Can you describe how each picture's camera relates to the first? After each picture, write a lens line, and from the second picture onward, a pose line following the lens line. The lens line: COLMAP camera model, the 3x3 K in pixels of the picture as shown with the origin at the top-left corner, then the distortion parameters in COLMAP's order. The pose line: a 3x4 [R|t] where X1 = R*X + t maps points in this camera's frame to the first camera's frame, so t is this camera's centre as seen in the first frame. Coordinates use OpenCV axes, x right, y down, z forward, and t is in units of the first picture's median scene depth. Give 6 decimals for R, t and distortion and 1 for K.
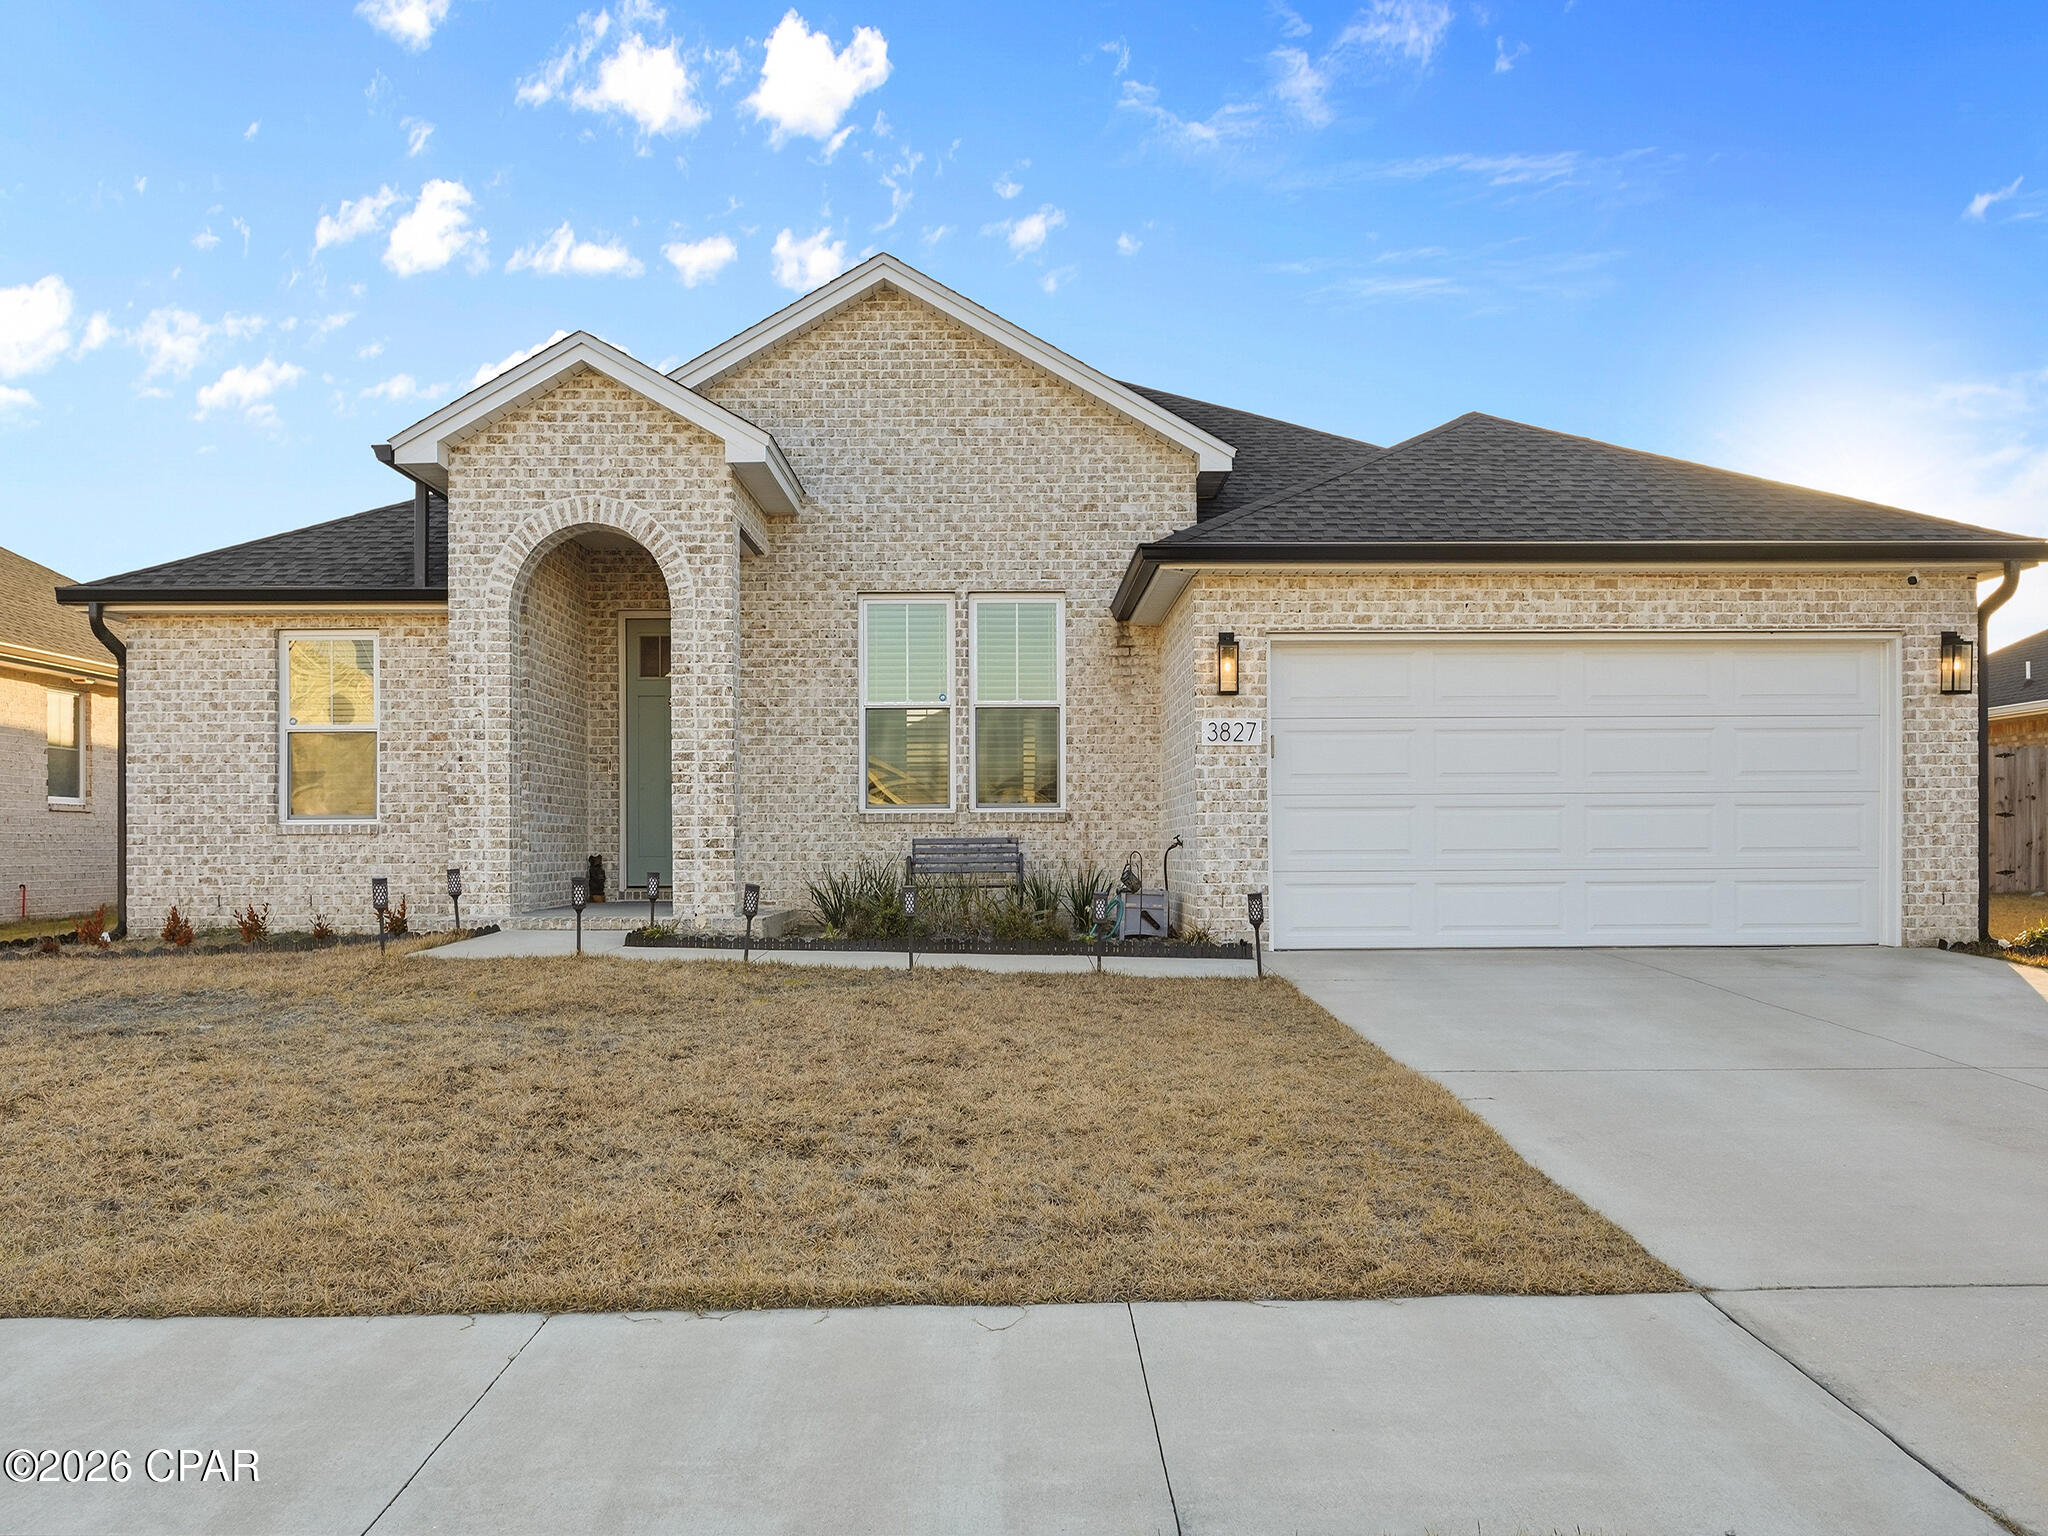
lens RADIAL K [[1624.4, 0, 1024.5], [0, 1624.4, 772.9], [0, 0, 1]] dist [-0.001756, 0.011527]
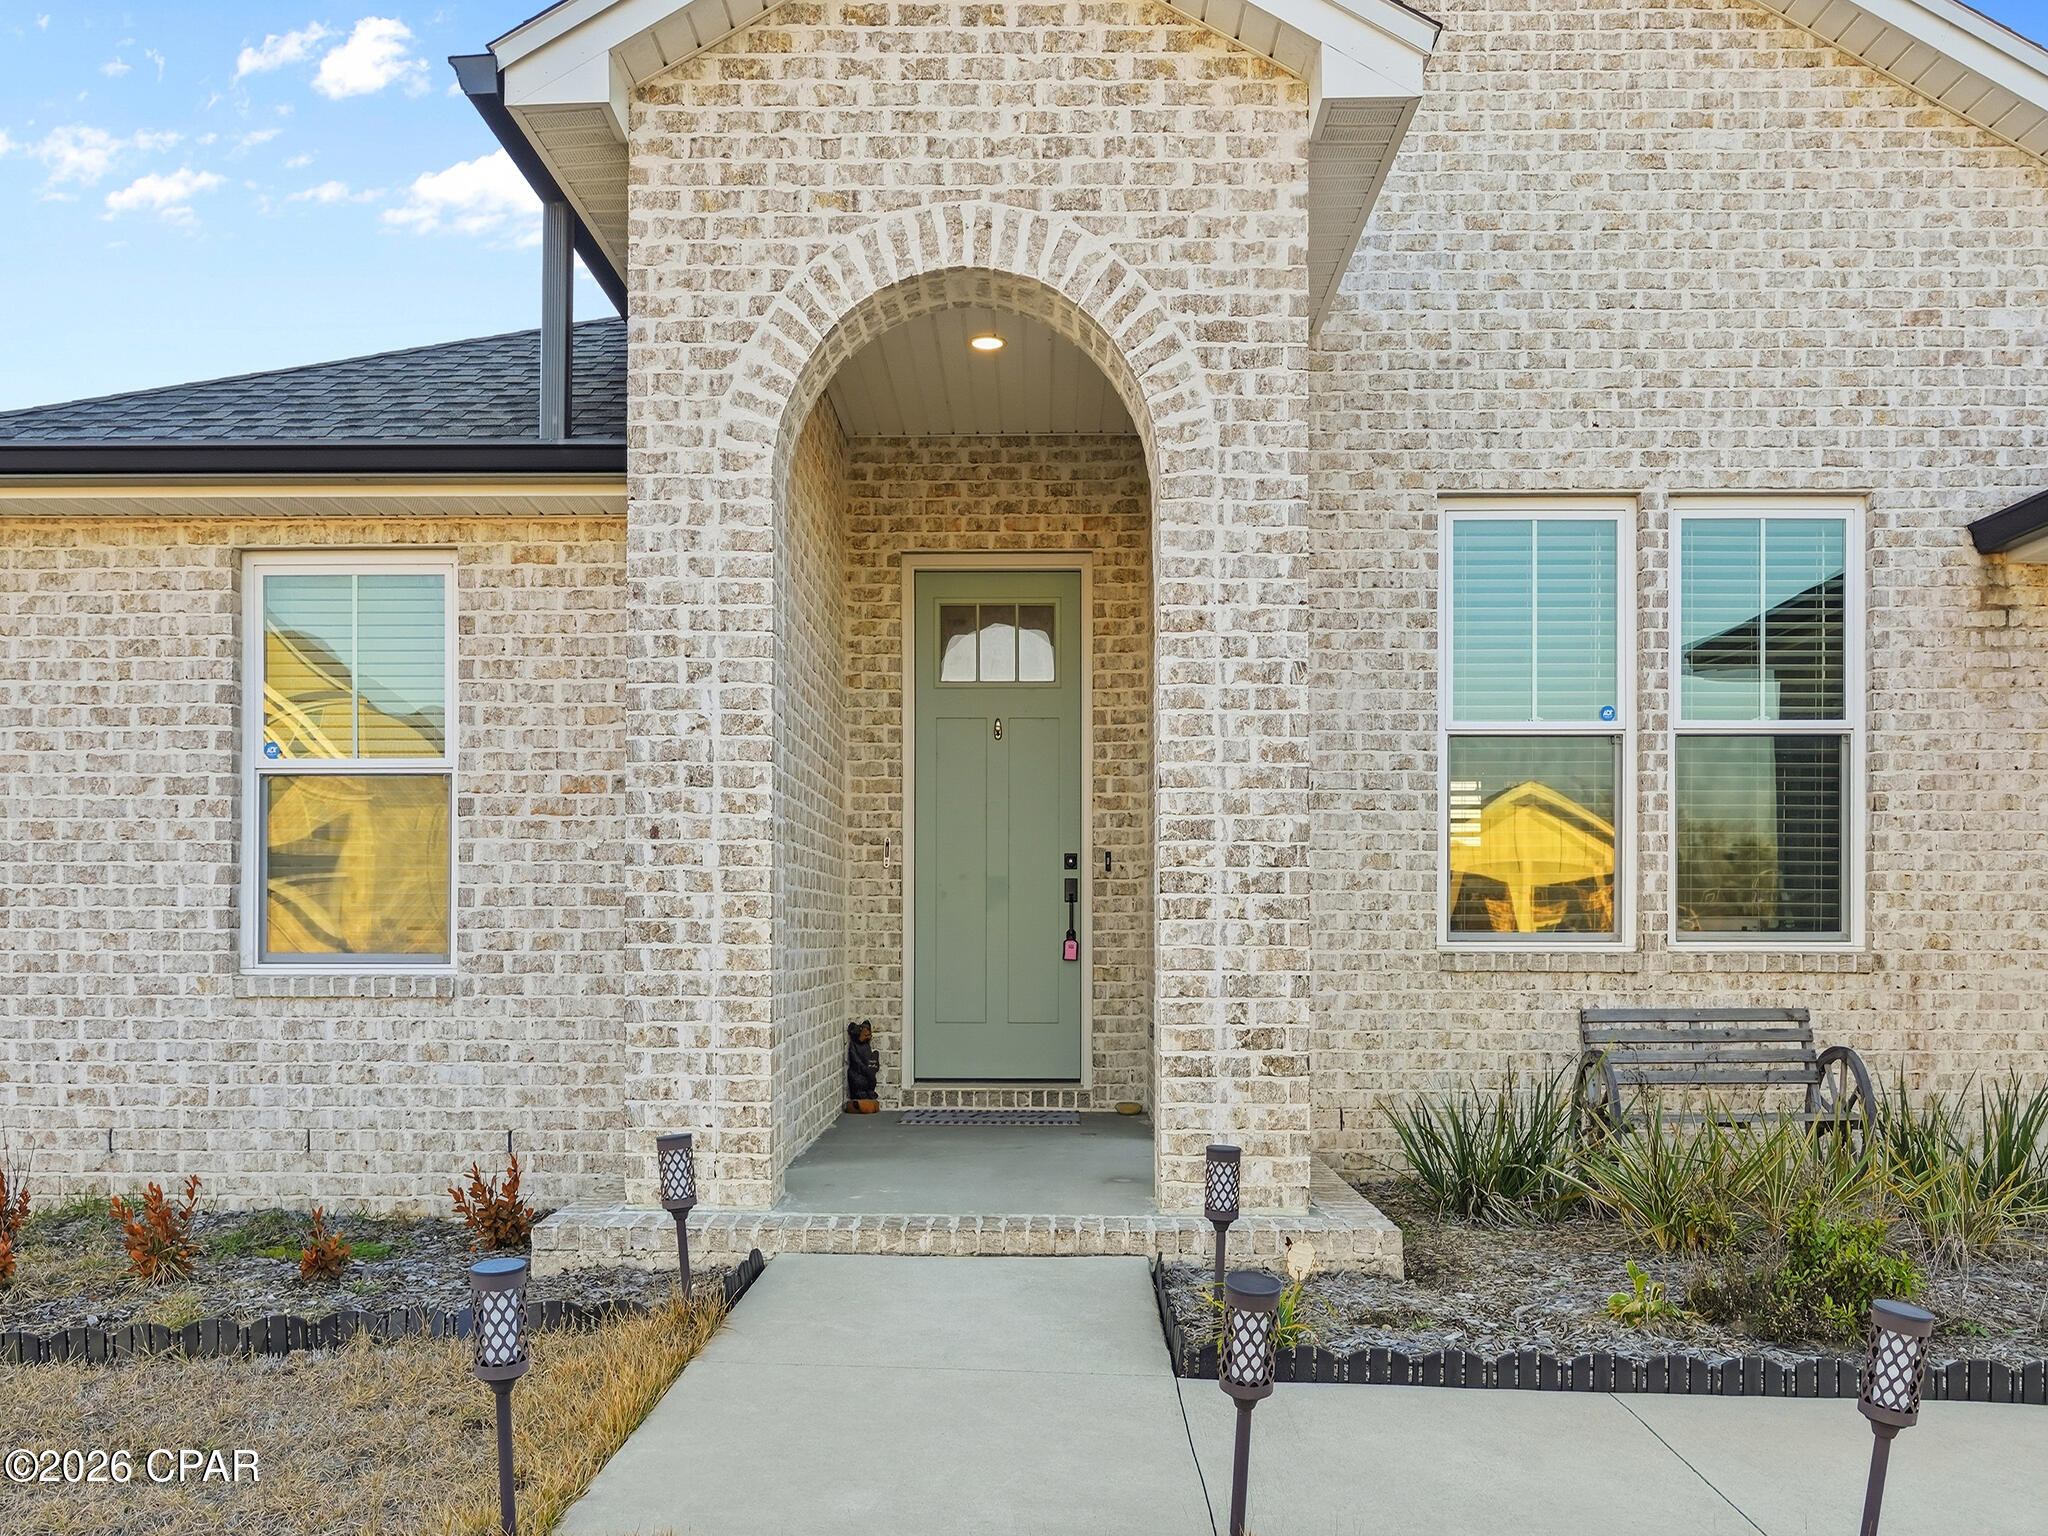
lens RADIAL K [[1604.3, 0, 1024.9], [0, 1604.3, 865.5], [0, 0, 1]] dist [-0.006425, 0.006901]
pose [[0.999795, 0.005806, -0.019380, -0.234526], [-0.005701, 0.999969, 0.005517, -0.002894], [0.019411, -0.005405, 0.999797, 0.566313]]
